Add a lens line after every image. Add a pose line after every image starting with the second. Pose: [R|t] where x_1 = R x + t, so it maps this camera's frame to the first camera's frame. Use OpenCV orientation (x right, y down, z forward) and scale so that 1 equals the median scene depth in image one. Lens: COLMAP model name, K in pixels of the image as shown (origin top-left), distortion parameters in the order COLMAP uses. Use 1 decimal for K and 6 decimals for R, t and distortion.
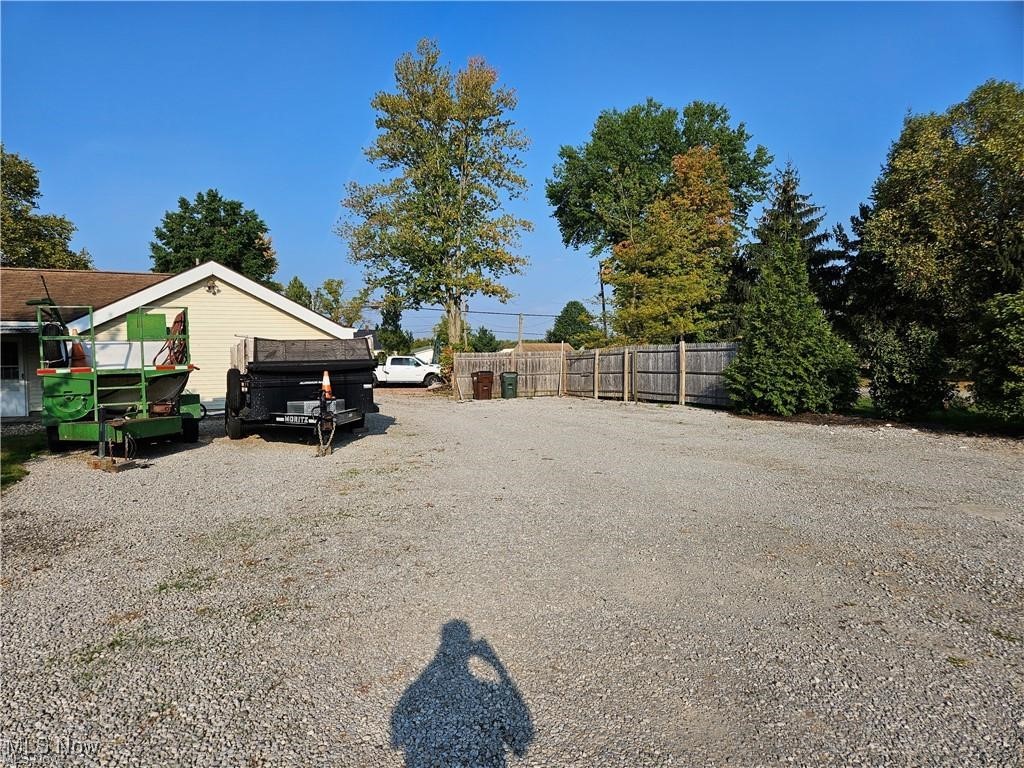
lens RADIAL K [[685.3, 0, 505.6], [0, 685.3, 380.2], [0, 0, 1]] dist [0.074597, -0.059874]
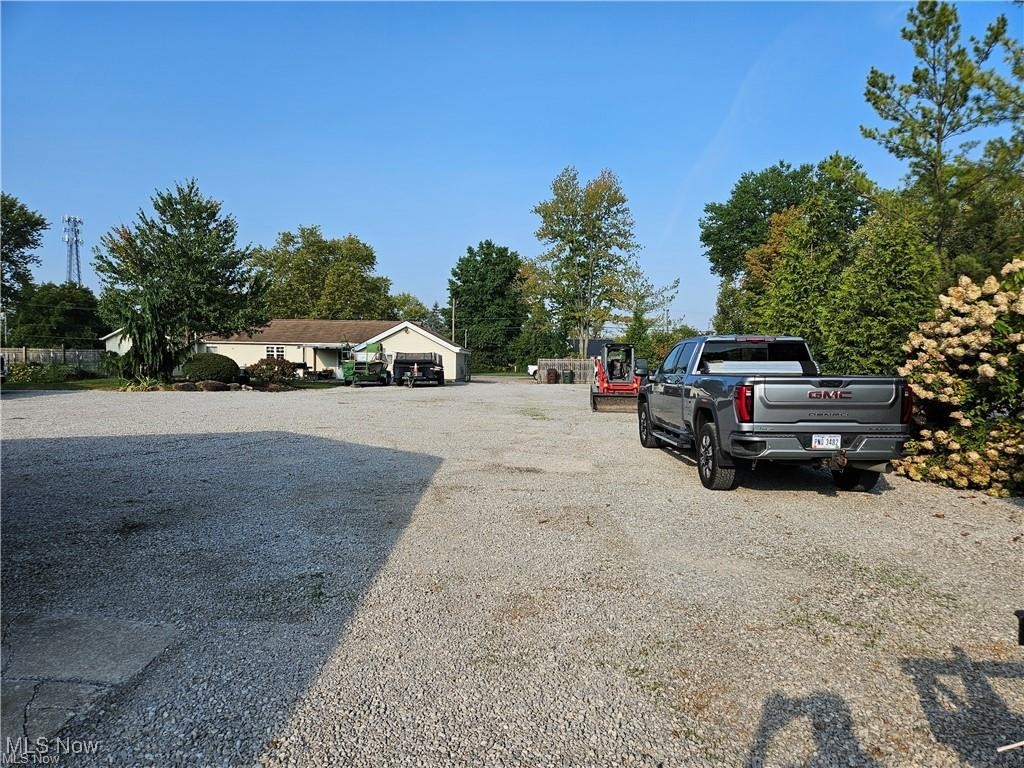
lens RADIAL K [[685.3, 0, 516.9], [0, 685.3, 392.4], [0, 0, 1]] dist [0.074597, -0.059874]
pose [[0.912441, 0.040815, -0.407168, 1.443929], [-0.036787, 0.999166, 0.017719, 0.048038], [0.407551, -0.001189, 0.913182, -1.677876]]
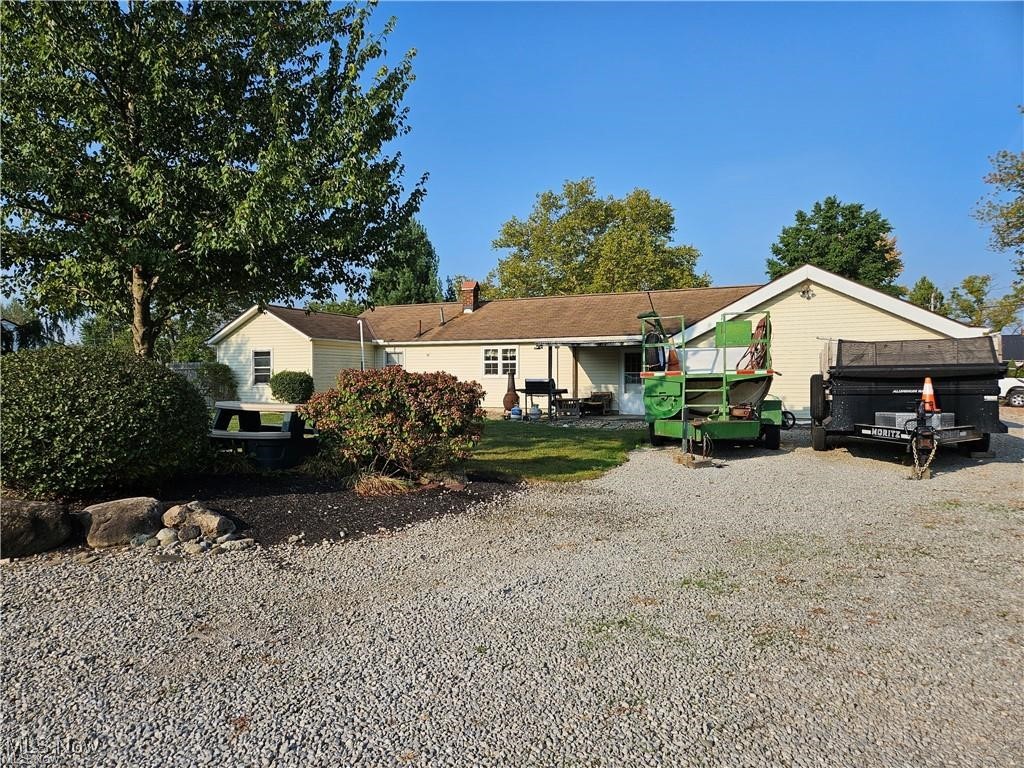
lens RADIAL K [[685.3, 0, 491.5], [0, 685.3, 384.5], [0, 0, 1]] dist [0.074597, -0.059874]
pose [[0.659167, 0.019551, -0.751742, 0.023910], [-0.029037, 0.999578, 0.000536, 0.009872], [0.751436, 0.021475, 0.659457, 0.055965]]
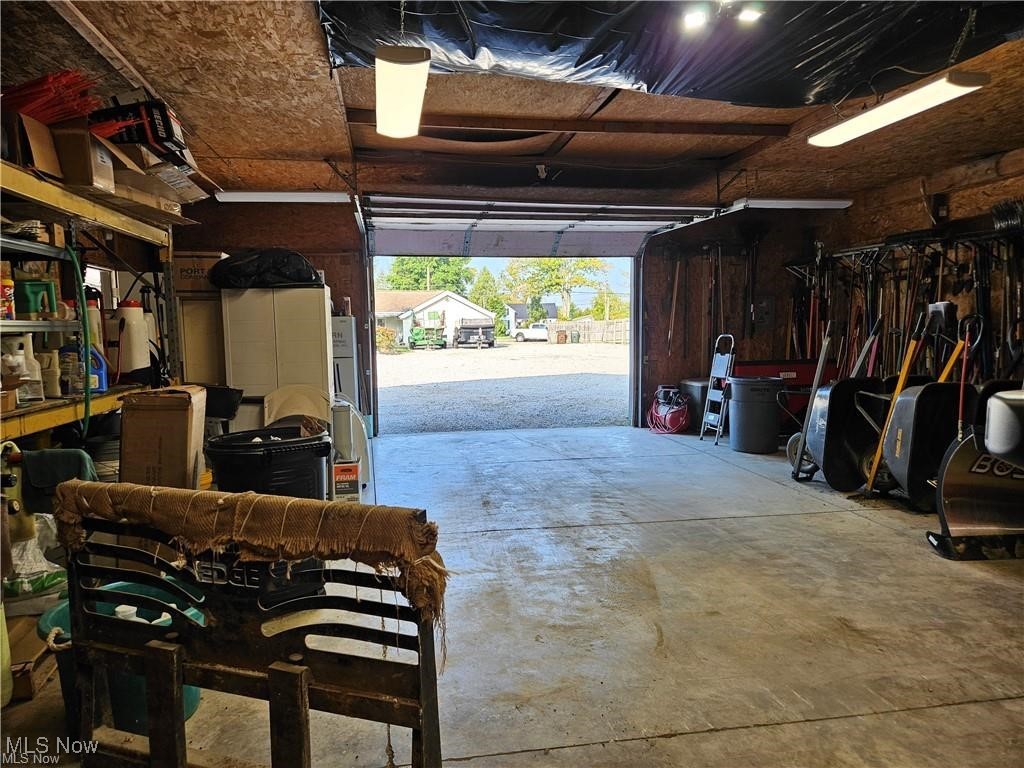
lens RADIAL K [[685.3, 0, 510.3], [0, 685.3, 387.3], [0, 0, 1]] dist [0.074597, -0.059874]
pose [[0.964587, 0.025094, -0.262567, 0.850373], [-0.009878, 0.998203, 0.059111, 0.084210], [0.263579, -0.054425, 0.963101, -2.462838]]
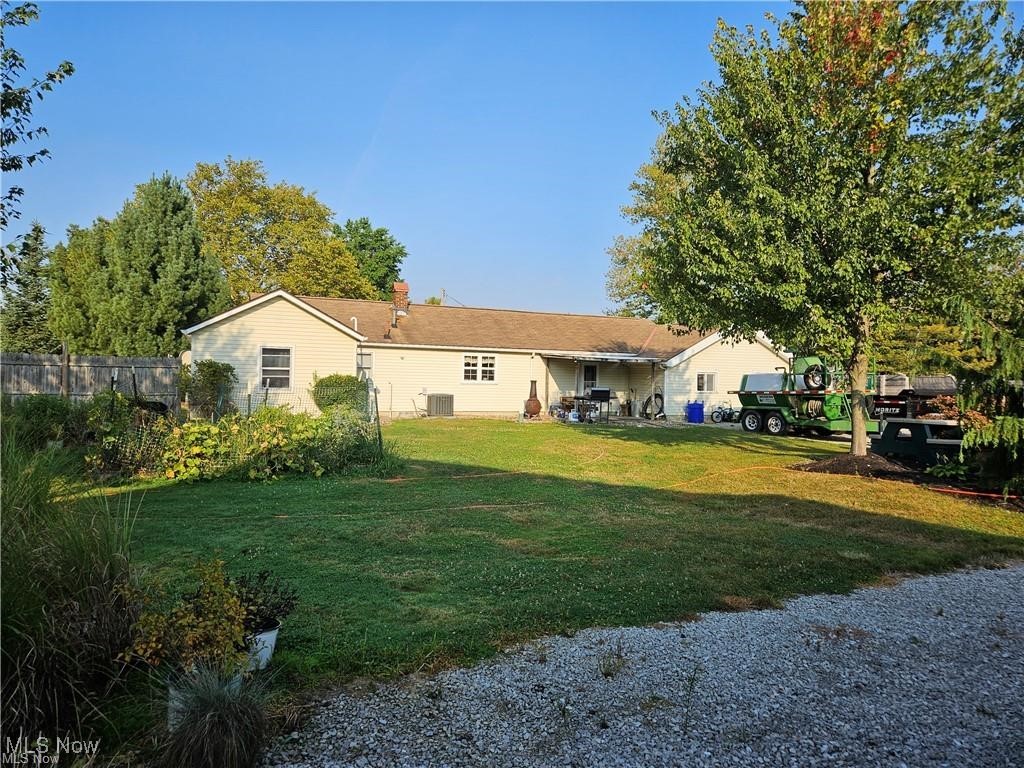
lens RADIAL K [[685.3, 0, 516.0], [0, 685.3, 388.2], [0, 0, 1]] dist [0.074597, -0.059874]
pose [[0.999164, 0.033749, 0.023085, -1.363654], [-0.033466, 0.999361, -0.012563, 0.028175], [-0.023494, 0.011780, 0.999655, -0.714106]]
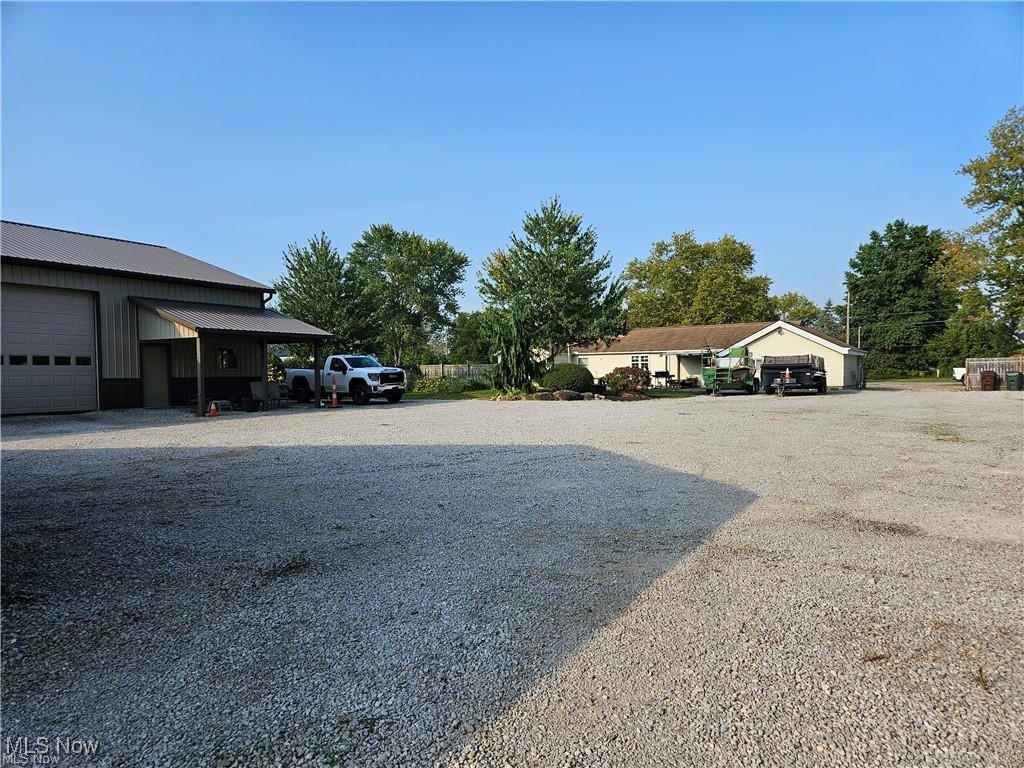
lens RADIAL K [[685.3, 0, 504.6], [0, 685.3, 396.0], [0, 0, 1]] dist [0.074597, -0.059874]
pose [[0.554708, 0.034399, -0.831334, 1.389591], [-0.022480, 0.999400, 0.026353, 0.050486], [0.831742, 0.004070, 0.555148, -1.437817]]
